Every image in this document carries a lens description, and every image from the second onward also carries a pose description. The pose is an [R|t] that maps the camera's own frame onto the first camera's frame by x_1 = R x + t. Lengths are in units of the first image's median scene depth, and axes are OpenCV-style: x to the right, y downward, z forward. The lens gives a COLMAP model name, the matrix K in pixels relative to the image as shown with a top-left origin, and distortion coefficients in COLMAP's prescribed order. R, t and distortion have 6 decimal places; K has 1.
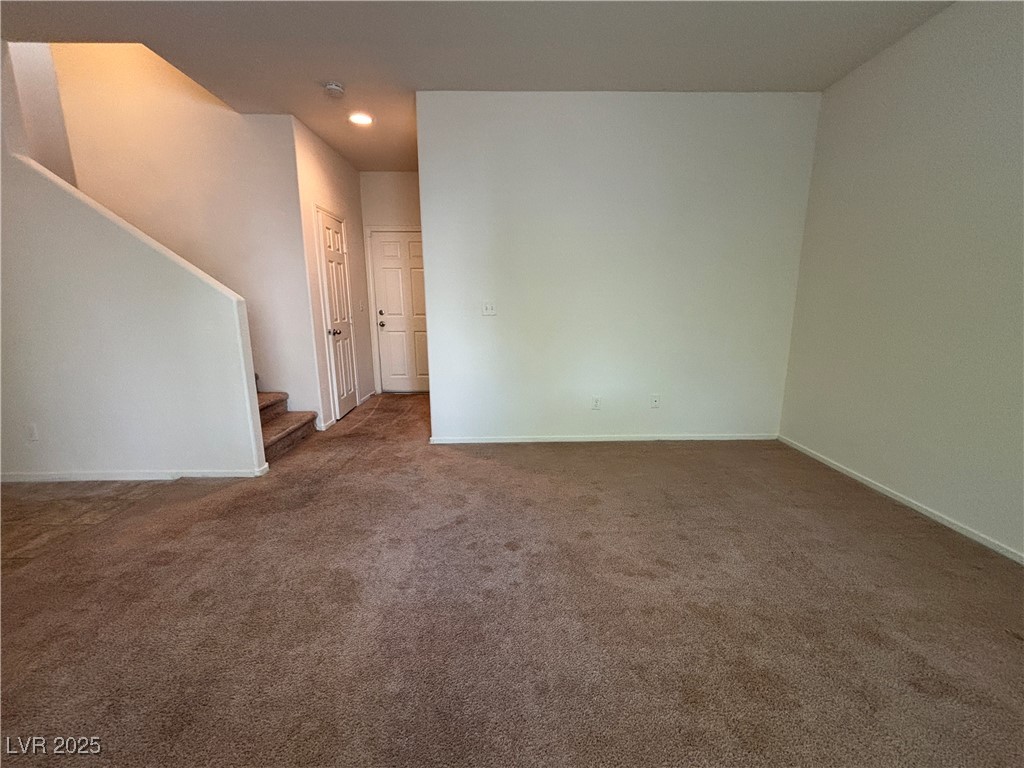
lens RADIAL K [[413.9, 0, 512.7], [0, 413.9, 383.6], [0, 0, 1]] dist [-0.000164, -0.000960]
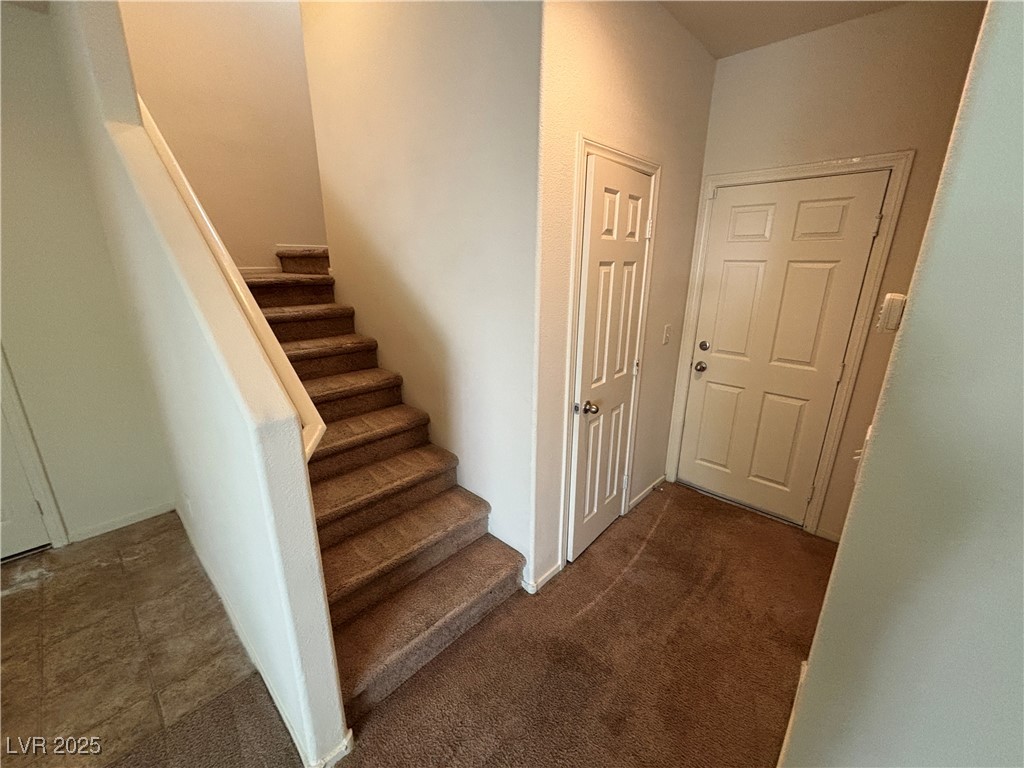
lens RADIAL K [[410.9, 0, 514.2], [0, 410.9, 382.0], [0, 0, 1]] dist [0.017744, -0.000412]
pose [[0.721161, 0.205744, -0.661510, -0.168132], [-0.146531, 0.978578, 0.144616, -0.208226], [0.677093, -0.007360, 0.735861, 0.561161]]
